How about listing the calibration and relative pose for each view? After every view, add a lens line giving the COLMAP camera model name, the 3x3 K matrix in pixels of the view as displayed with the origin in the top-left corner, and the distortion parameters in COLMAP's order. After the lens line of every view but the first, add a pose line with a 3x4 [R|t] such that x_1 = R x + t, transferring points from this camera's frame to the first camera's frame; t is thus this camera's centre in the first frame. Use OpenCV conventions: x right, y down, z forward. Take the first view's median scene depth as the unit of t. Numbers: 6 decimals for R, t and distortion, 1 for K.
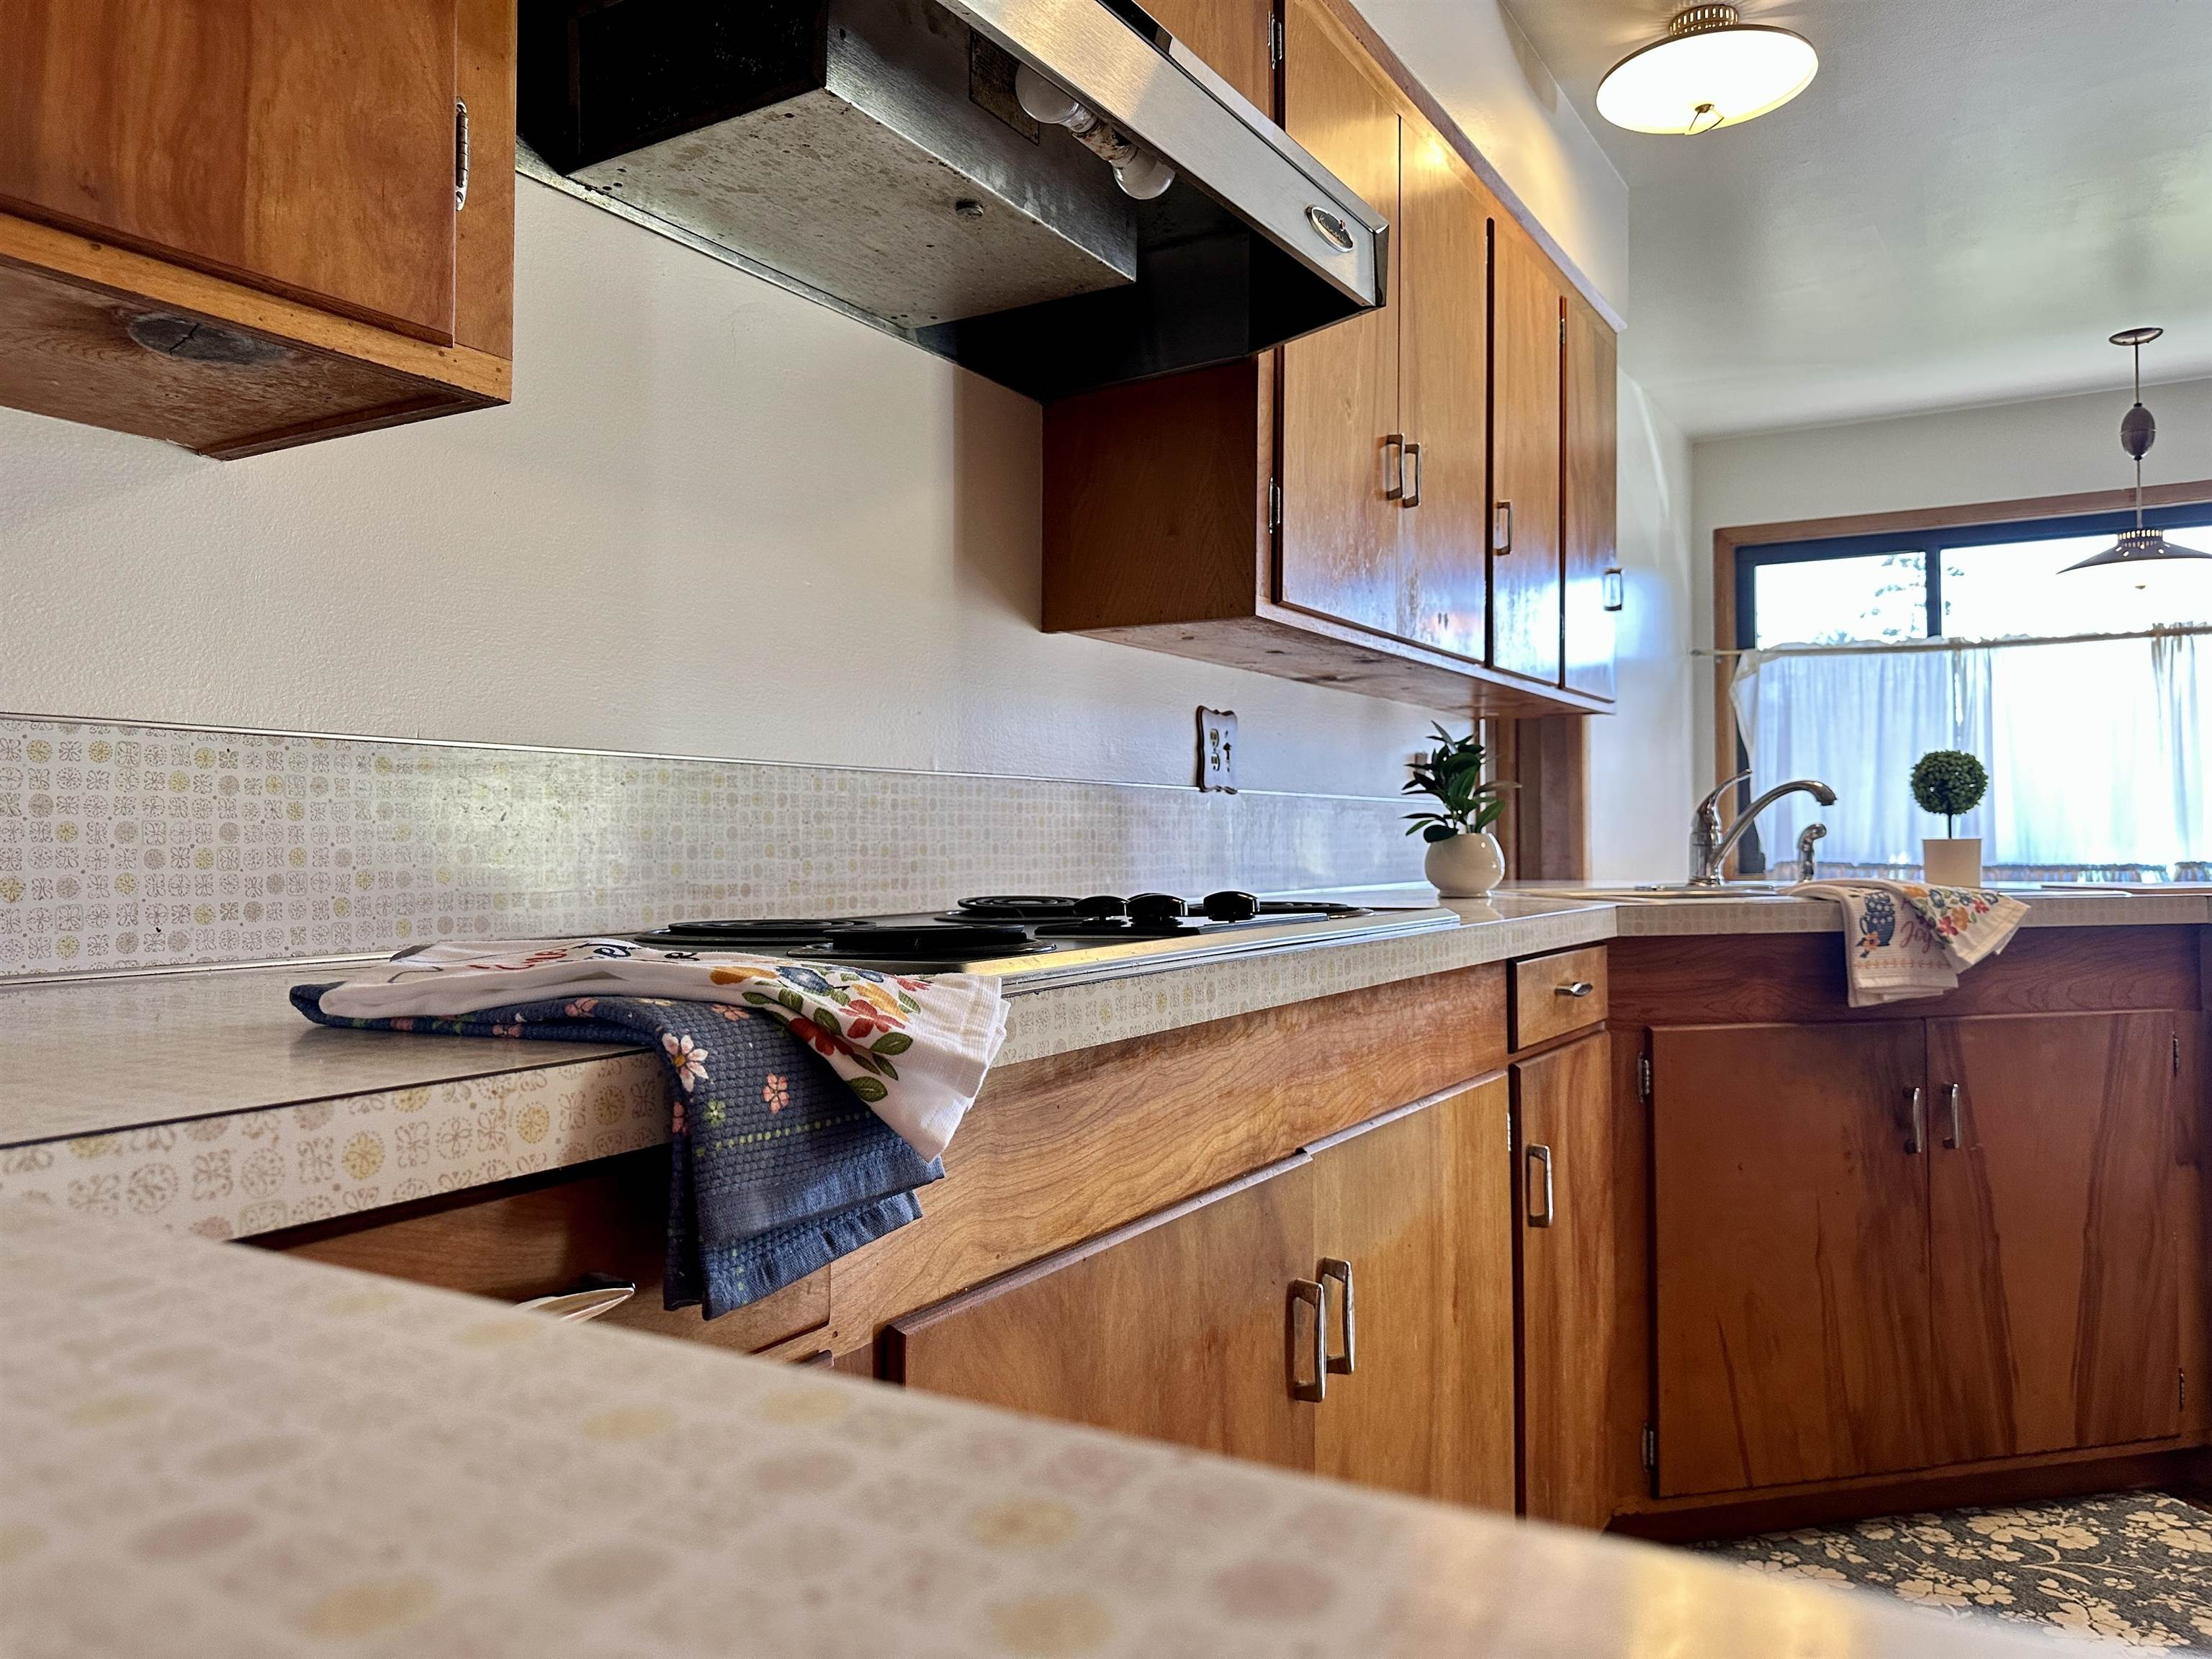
lens RADIAL K [[1554.4, 0, 1129.6], [0, 1554.4, 806.5], [0, 0, 1]] dist [0.043582, -0.053558]
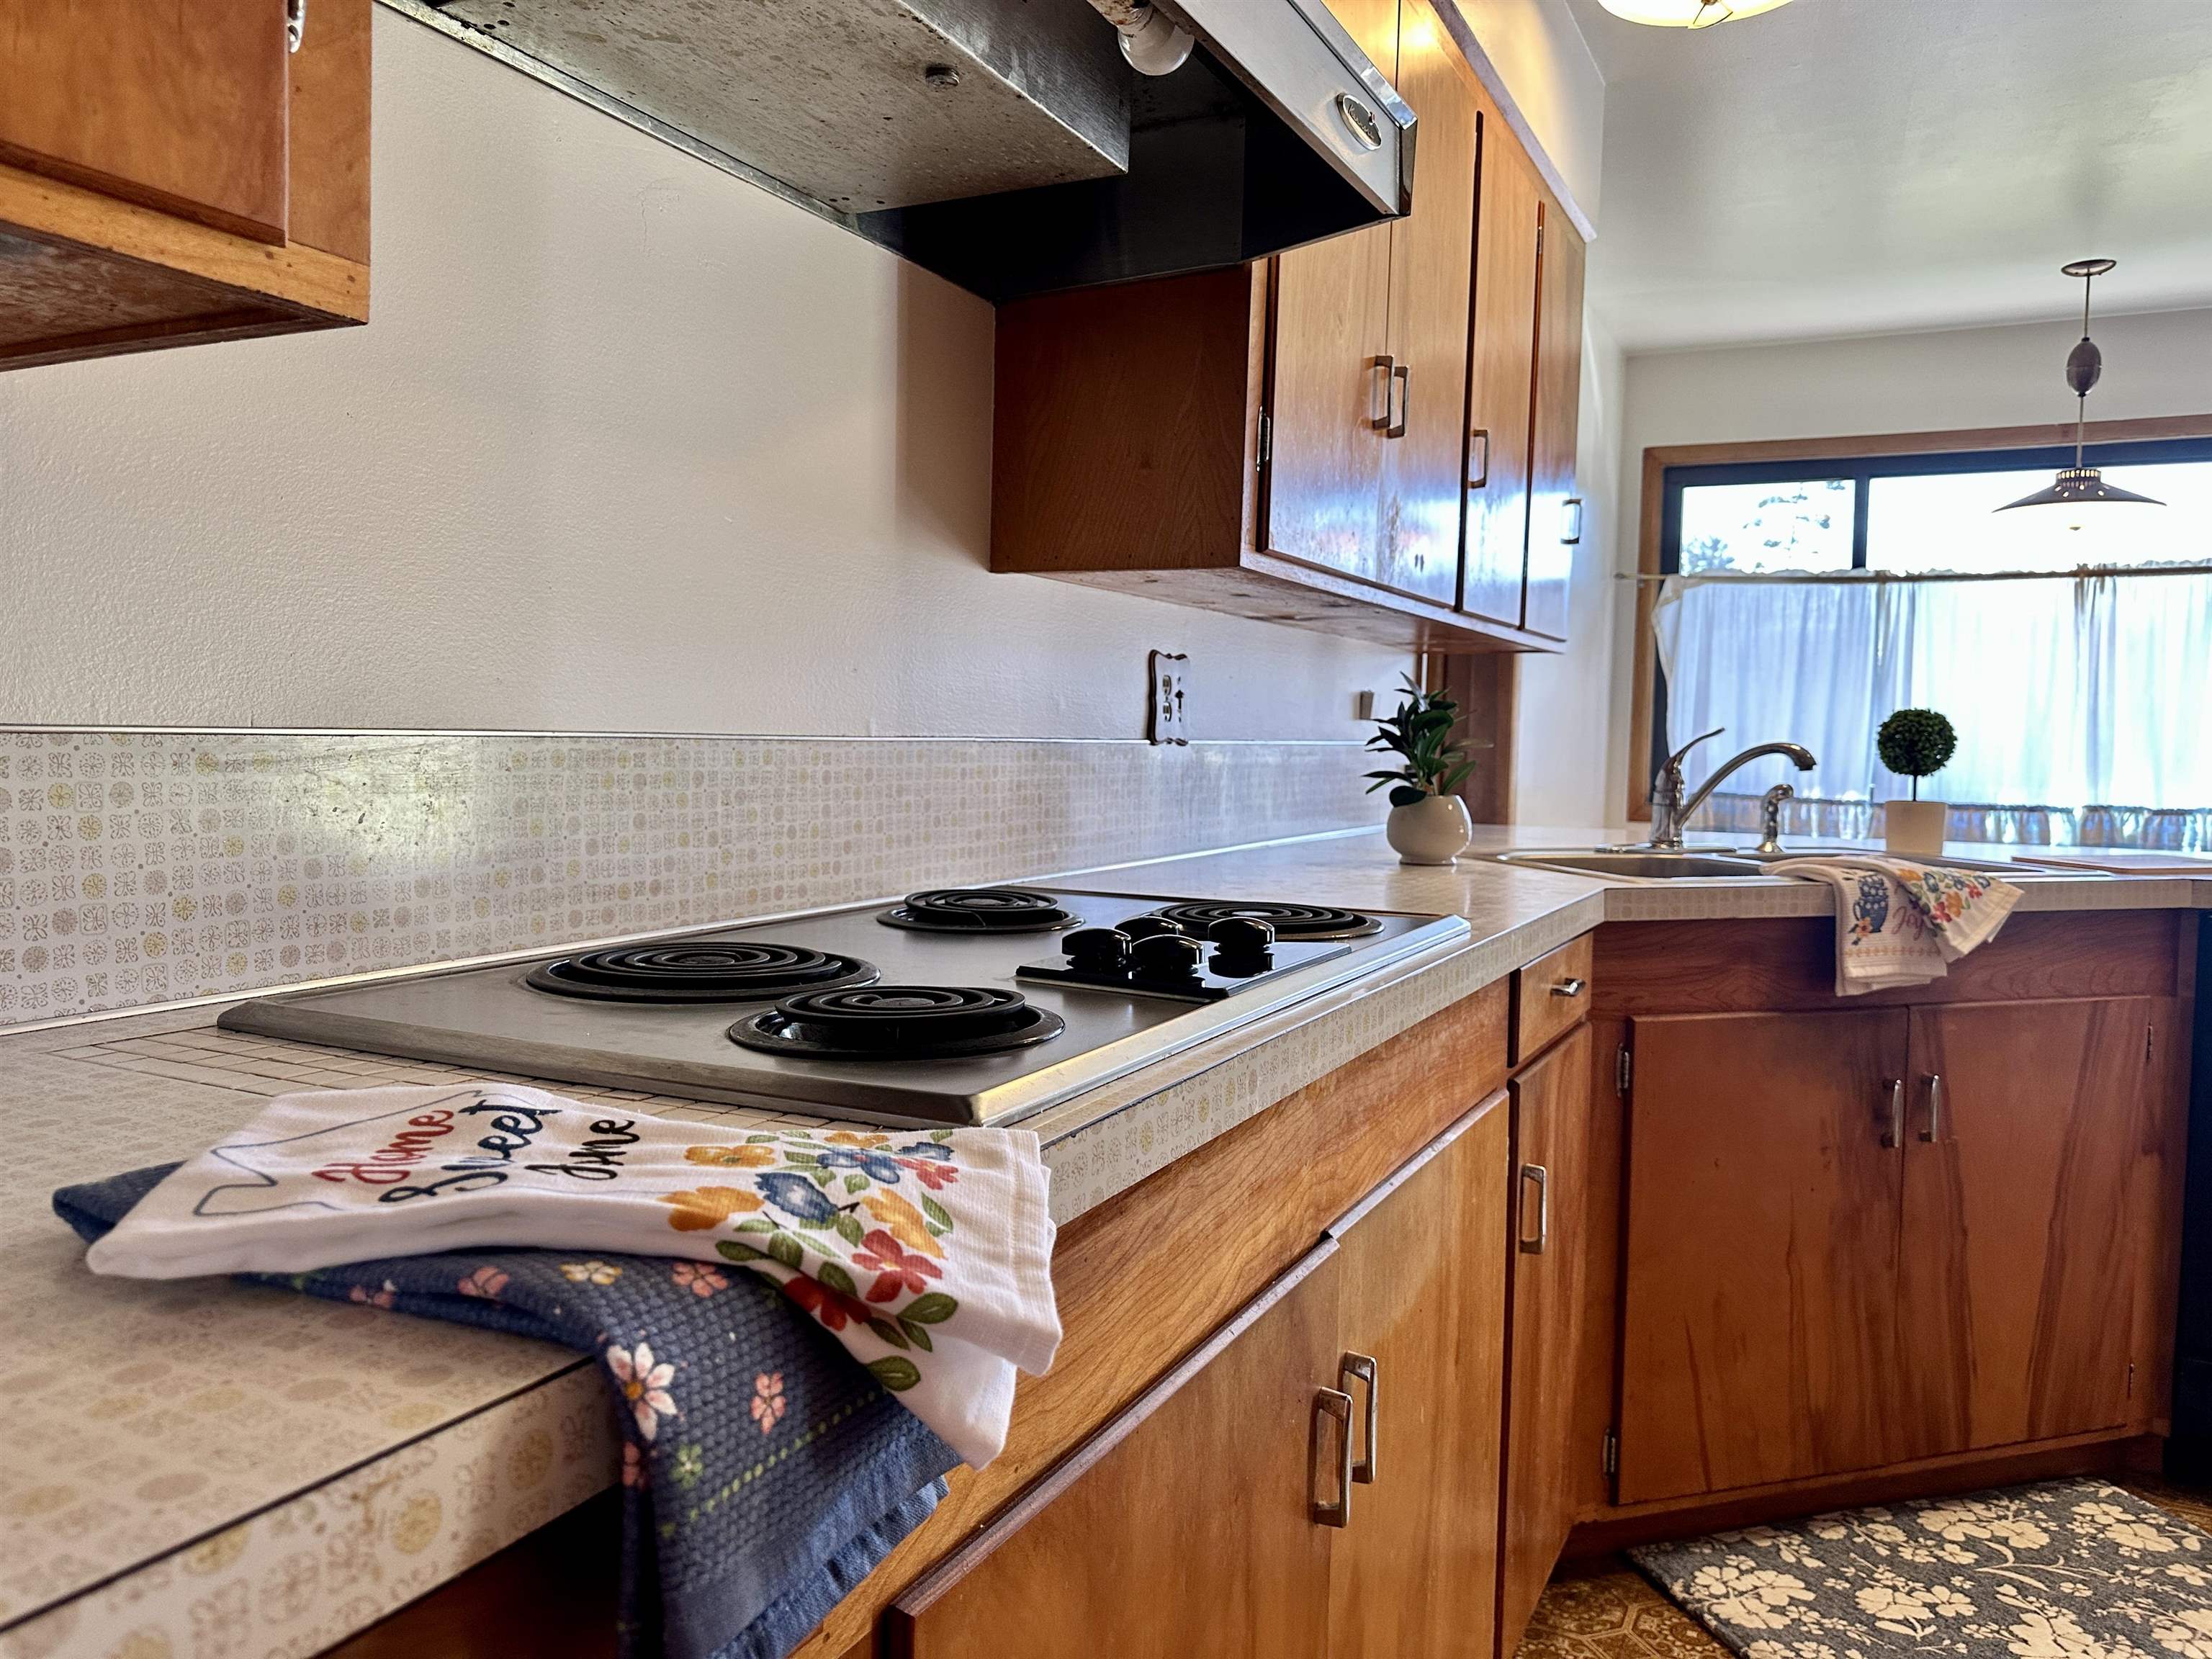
lens RADIAL K [[1554.4, 0, 1119.7], [0, 1554.4, 815.7], [0, 0, 1]] dist [0.043582, -0.053558]
pose [[0.997310, 0.021259, 0.070146, -0.049083], [-0.026692, 0.996639, 0.077454, -0.052318], [-0.068263, -0.079118, 0.994525, 0.123828]]
